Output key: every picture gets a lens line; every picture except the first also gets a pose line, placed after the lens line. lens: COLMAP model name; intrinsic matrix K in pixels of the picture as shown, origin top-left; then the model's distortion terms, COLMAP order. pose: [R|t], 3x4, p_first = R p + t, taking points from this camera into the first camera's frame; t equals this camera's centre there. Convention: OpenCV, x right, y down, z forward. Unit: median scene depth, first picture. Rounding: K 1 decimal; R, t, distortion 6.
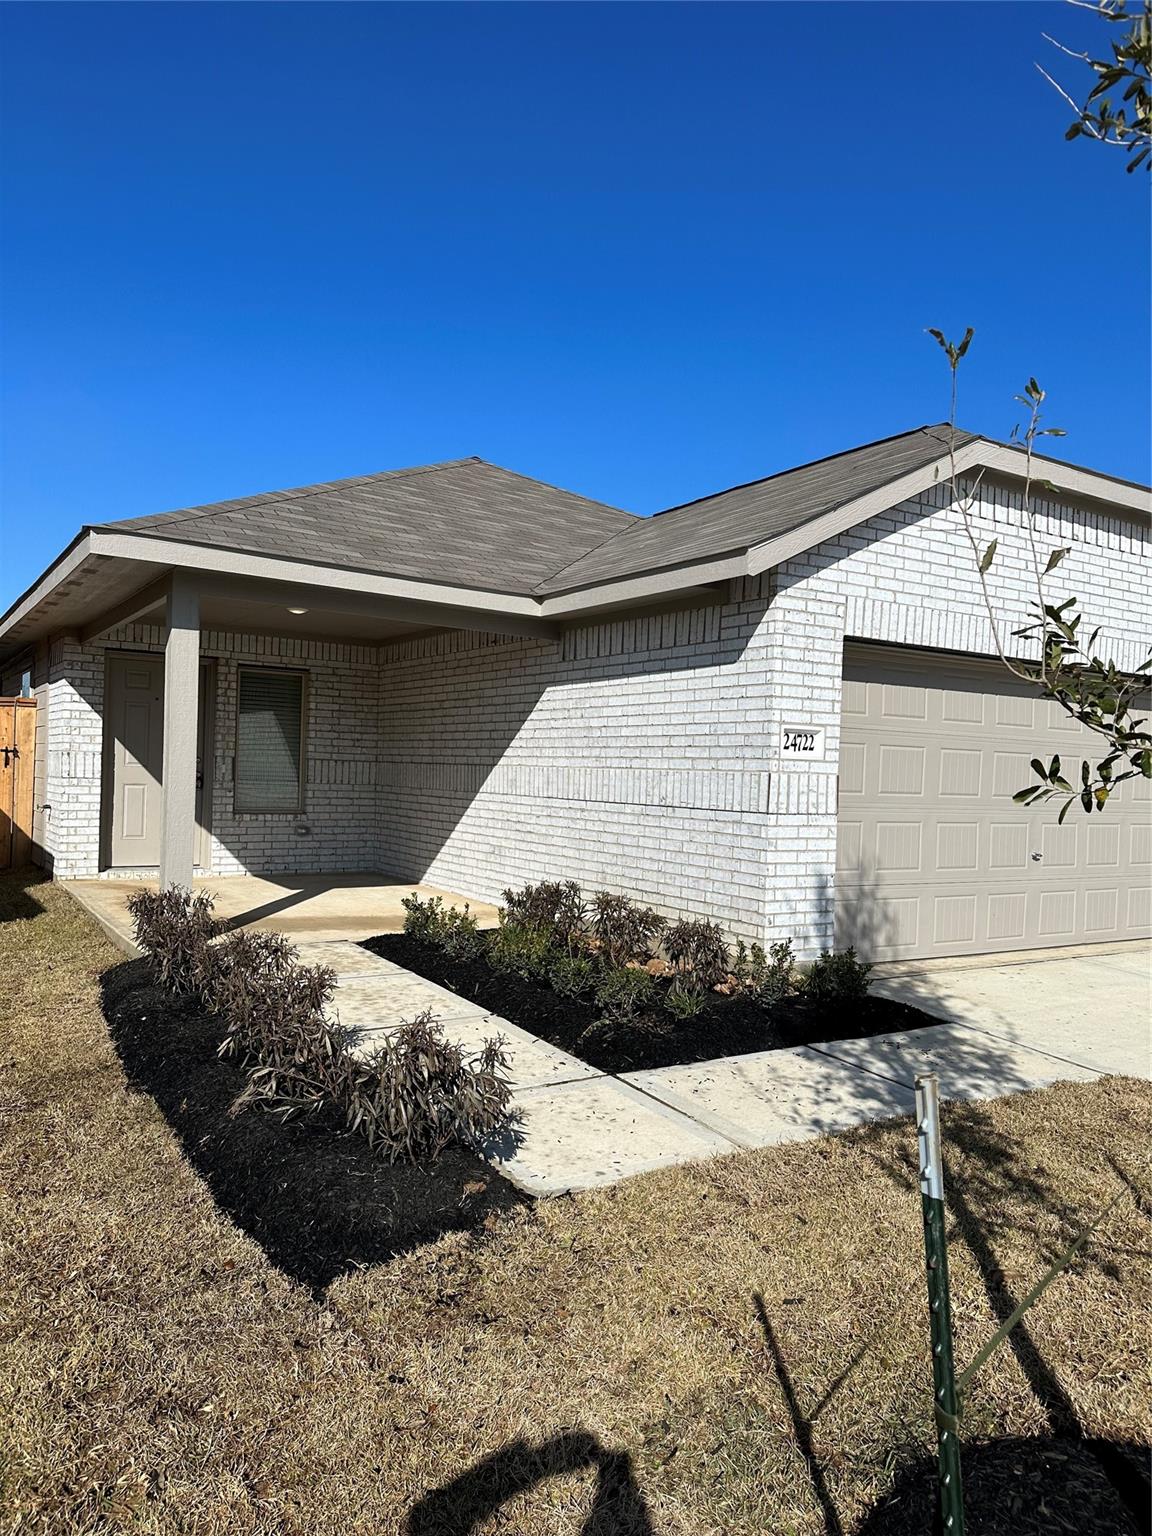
lens RADIAL K [[1062.9, 0, 572.6], [0, 1062.9, 760.0], [0, 0, 1]] dist [0.071155, -0.064673]
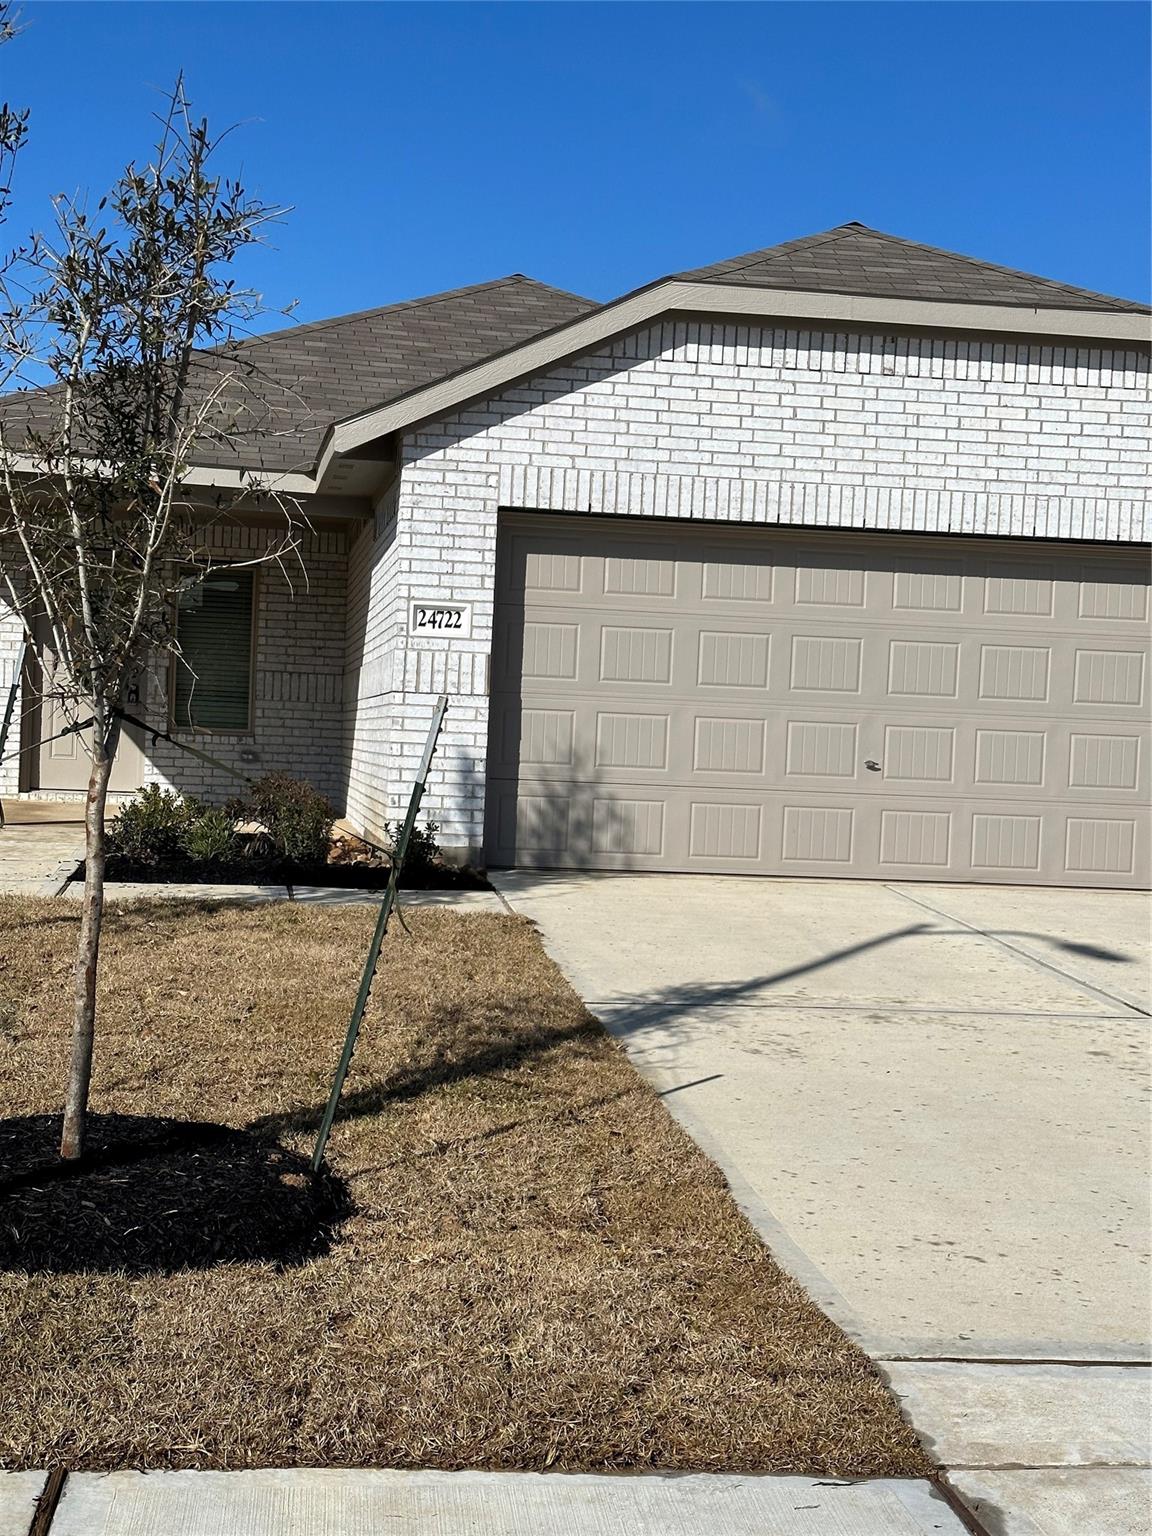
lens RADIAL K [[2119.6, 0, 575.4], [0, 2119.6, 771.8], [0, 0, 1]] dist [0.051421, 0.000000]
pose [[0.917127, 0.012070, -0.398411, 0.996228], [-0.008730, 0.999910, 0.010198, 0.091878], [0.398498, -0.005875, 0.917150, -0.648244]]
